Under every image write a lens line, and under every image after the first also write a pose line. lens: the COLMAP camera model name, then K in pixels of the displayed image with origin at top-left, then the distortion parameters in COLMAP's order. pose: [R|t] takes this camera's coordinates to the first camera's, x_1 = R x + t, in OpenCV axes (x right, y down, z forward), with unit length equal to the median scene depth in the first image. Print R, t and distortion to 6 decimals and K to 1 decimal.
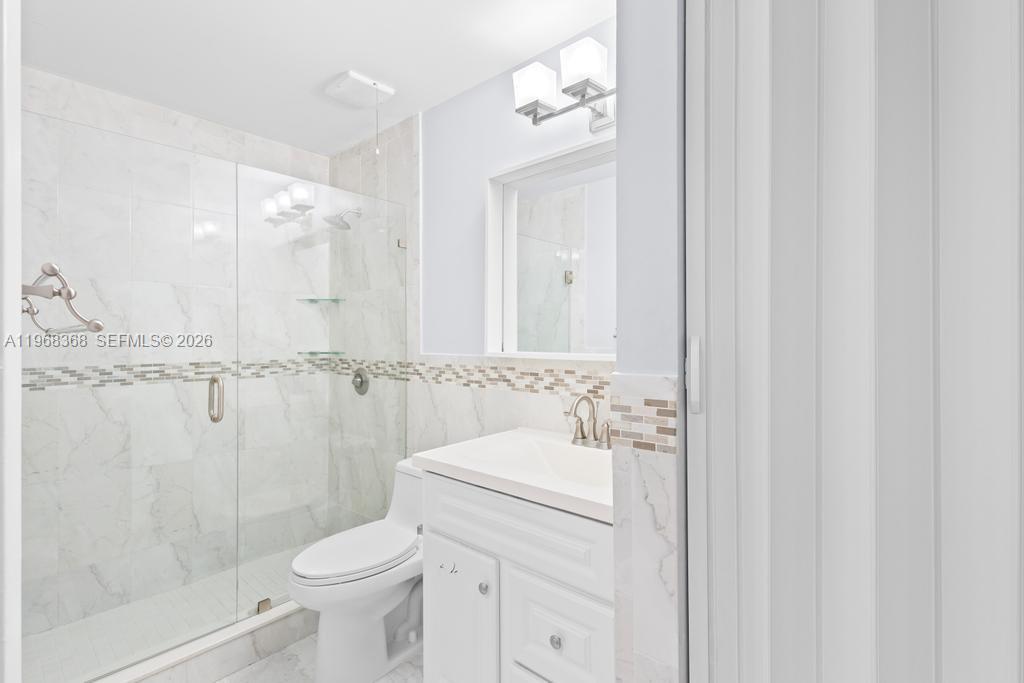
lens RADIAL K [[468.7, 0, 512.6], [0, 468.7, 335.2], [0, 0, 1]] dist [0.004386, 0.000335]
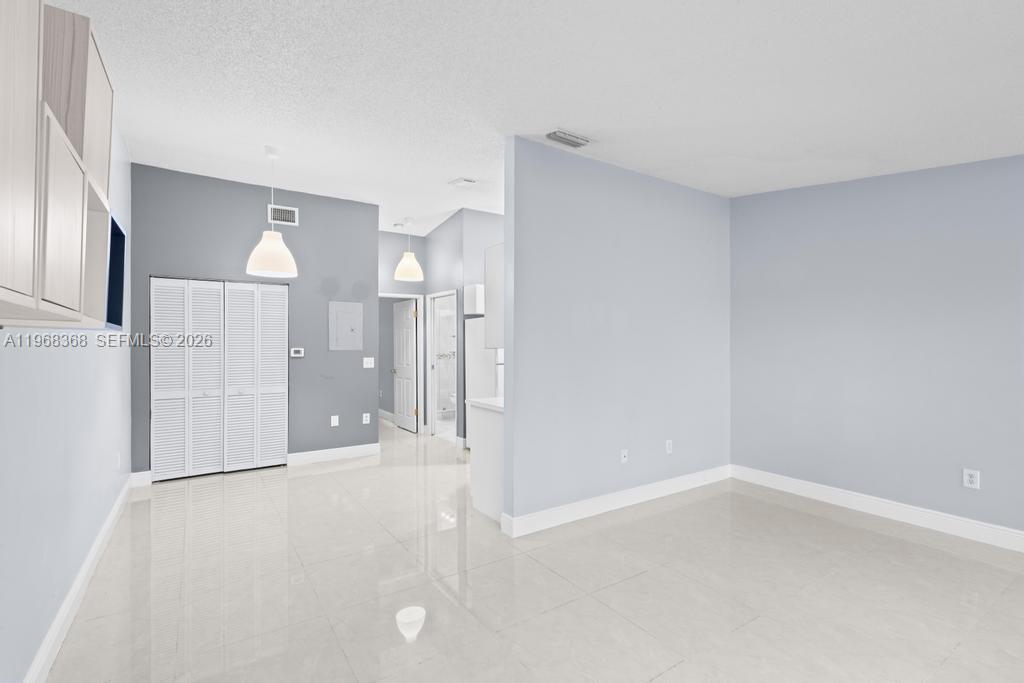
lens RADIAL K [[473.6, 0, 512.0], [0, 473.6, 341.5], [0, 0, 1]] dist [-0.000384, 0.000044]
pose [[0.963803, -0.002759, -0.266601, 1.060881], [0.002886, 0.999996, 0.000084, -0.046360], [0.266599, -0.000850, 0.963807, -2.613341]]
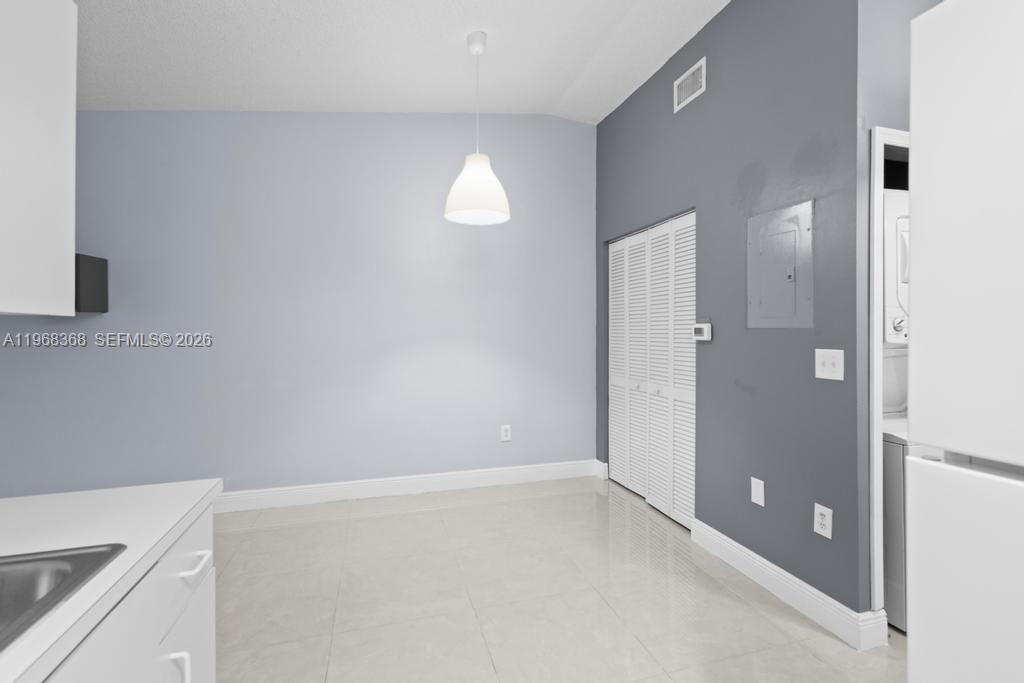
lens RADIAL K [[464.4, 0, 516.0], [0, 464.4, 329.0], [0, 0, 1]] dist [-0.000073, -0.000076]
pose [[-0.527951, 0.001675, -0.849273, 0.703826], [0.008394, 0.999959, -0.003246, -0.004725], [0.849233, -0.008843, -0.527943, -0.464357]]
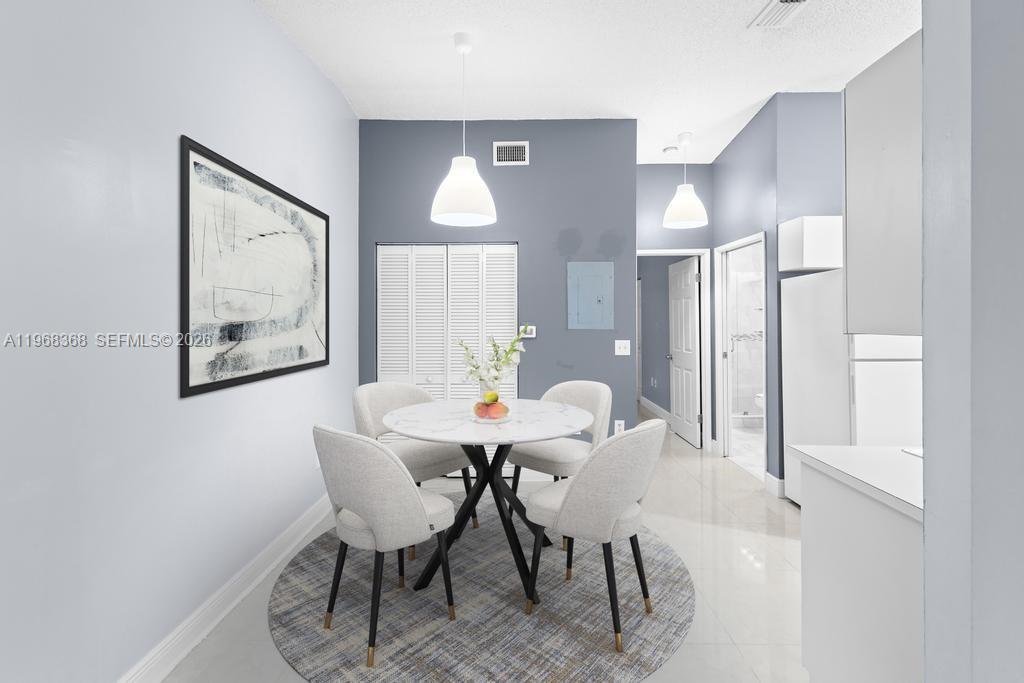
lens RADIAL K [[478.0, 0, 506.5], [0, 478.0, 316.0], [0, 0, 1]] dist [-0.000664, -0.000054]
pose [[0.637249, -0.005858, -0.770636, 0.747065], [0.004931, 0.999982, -0.003524, -0.048438], [0.770643, -0.001555, 0.637266, -1.856402]]
